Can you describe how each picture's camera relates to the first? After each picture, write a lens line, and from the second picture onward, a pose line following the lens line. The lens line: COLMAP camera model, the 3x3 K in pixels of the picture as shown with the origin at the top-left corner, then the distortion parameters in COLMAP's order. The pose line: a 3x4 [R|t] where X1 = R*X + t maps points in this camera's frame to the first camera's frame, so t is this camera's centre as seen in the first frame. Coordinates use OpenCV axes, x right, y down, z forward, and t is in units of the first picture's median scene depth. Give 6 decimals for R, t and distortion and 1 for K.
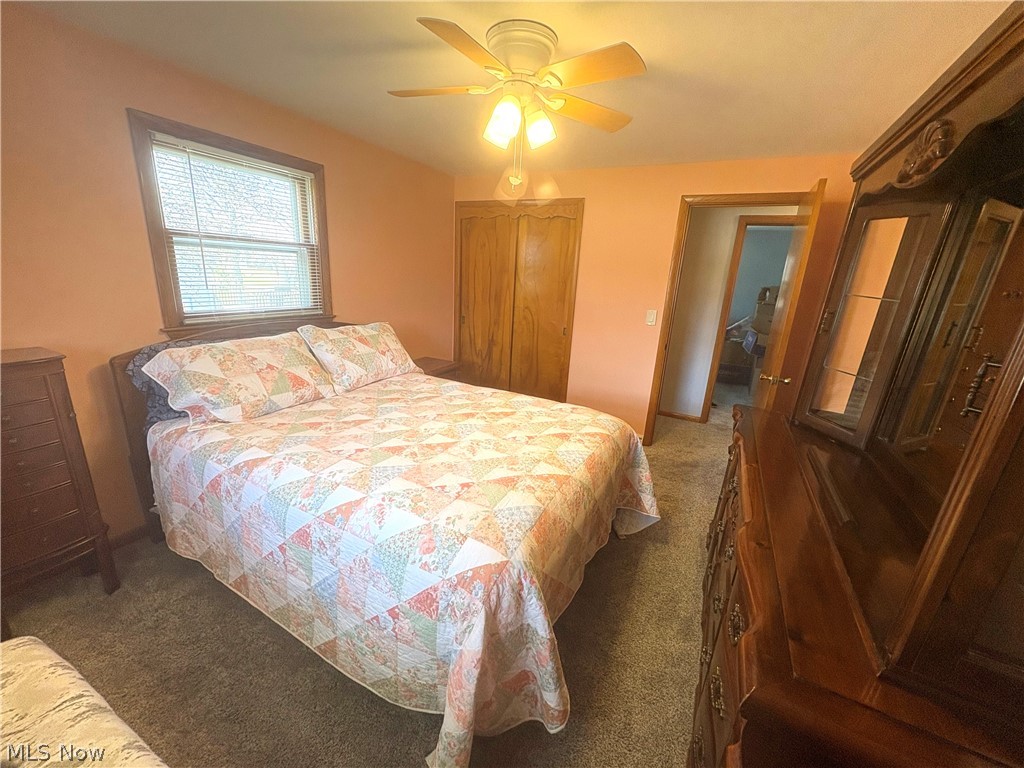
lens RADIAL K [[405.8, 0, 515.3], [0, 405.8, 384.6], [0, 0, 1]] dist [-0.000481, 0.000472]
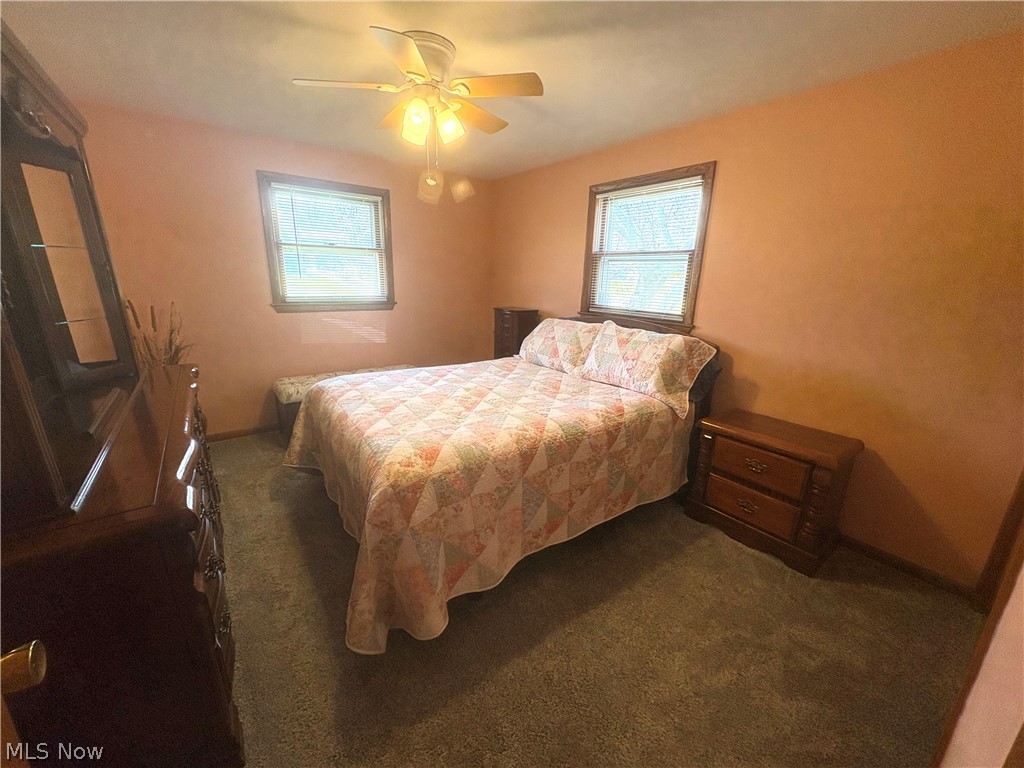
lens RADIAL K [[405.8, 0, 515.3], [0, 405.8, 384.6], [0, 0, 1]] dist [-0.000481, 0.000472]
pose [[-0.441533, 0.179025, -0.879203, 0.805405], [-0.278675, 0.904069, 0.324038, -0.335345], [0.852871, 0.388085, -0.349287, 1.474700]]
